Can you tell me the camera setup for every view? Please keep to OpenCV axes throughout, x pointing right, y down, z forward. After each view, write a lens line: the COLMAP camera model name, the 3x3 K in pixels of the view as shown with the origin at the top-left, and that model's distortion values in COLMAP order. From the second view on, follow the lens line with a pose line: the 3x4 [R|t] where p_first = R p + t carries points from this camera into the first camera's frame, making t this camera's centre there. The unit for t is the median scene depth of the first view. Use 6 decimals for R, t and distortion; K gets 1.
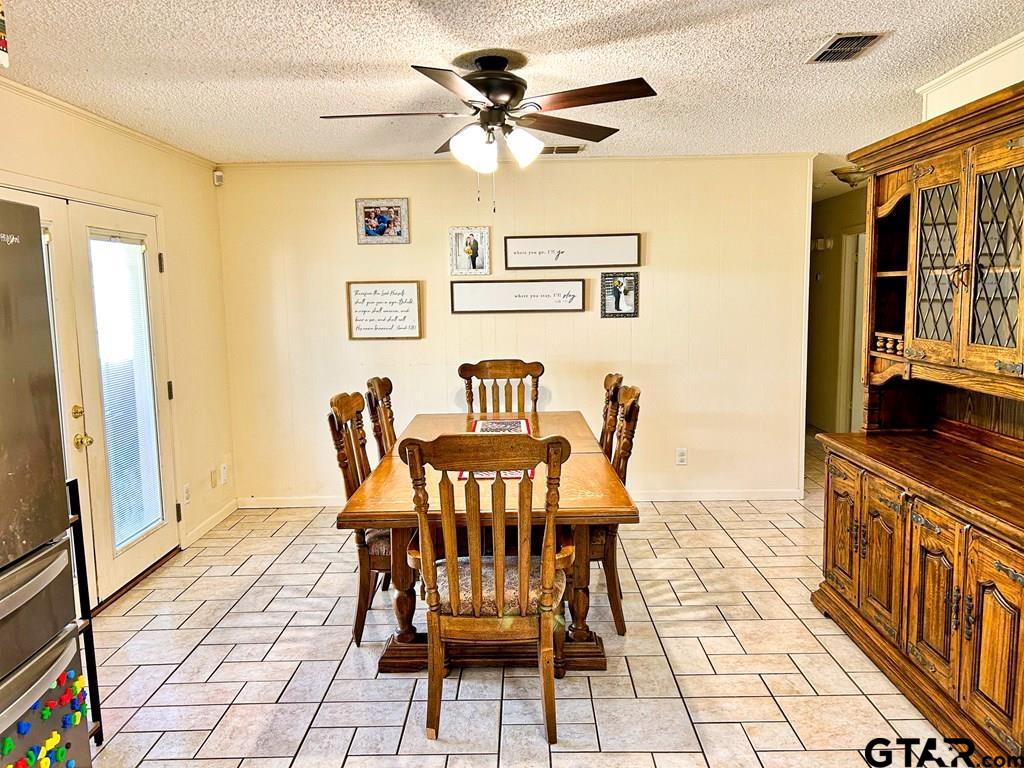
lens RADIAL K [[791.6, 0, 512.9], [0, 791.6, 386.0], [0, 0, 1]] dist [0.066714, 0.005829]
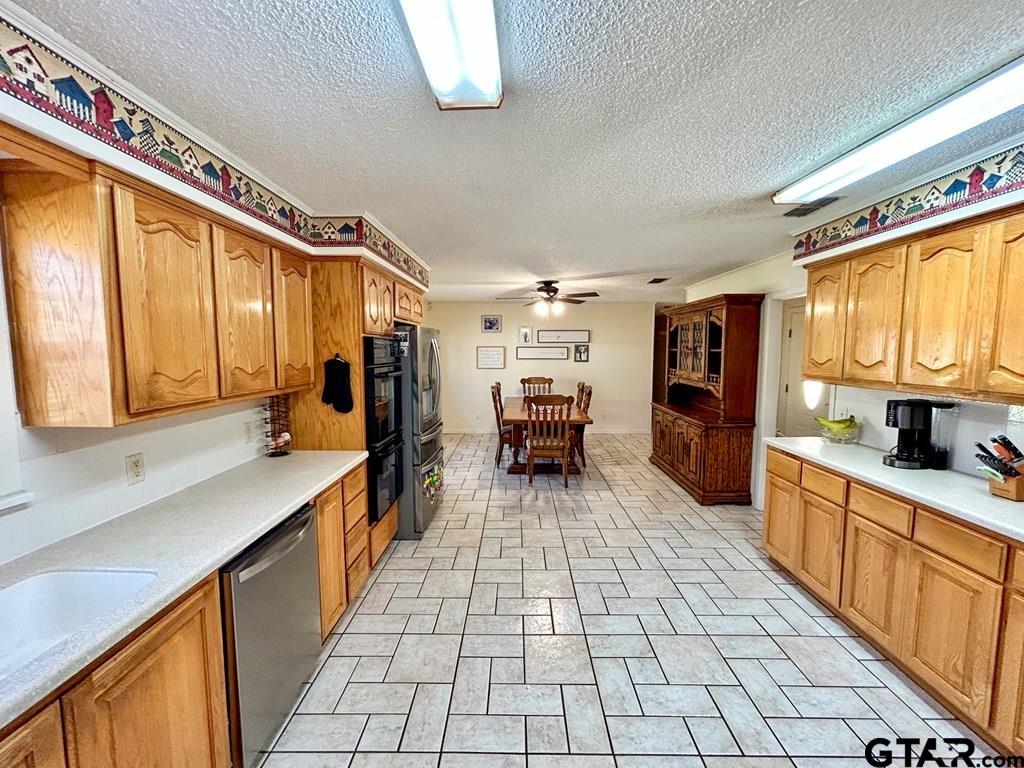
lens RADIAL K [[418.2, 0, 505.6], [0, 418.2, 384.8], [0, 0, 1]] dist [-0.001009, 0.000003]
pose [[0.999747, 0.018141, -0.013319, -0.152470], [-0.018525, 0.999398, -0.029319, 0.054669], [0.012779, 0.029558, 0.999481, -0.611622]]
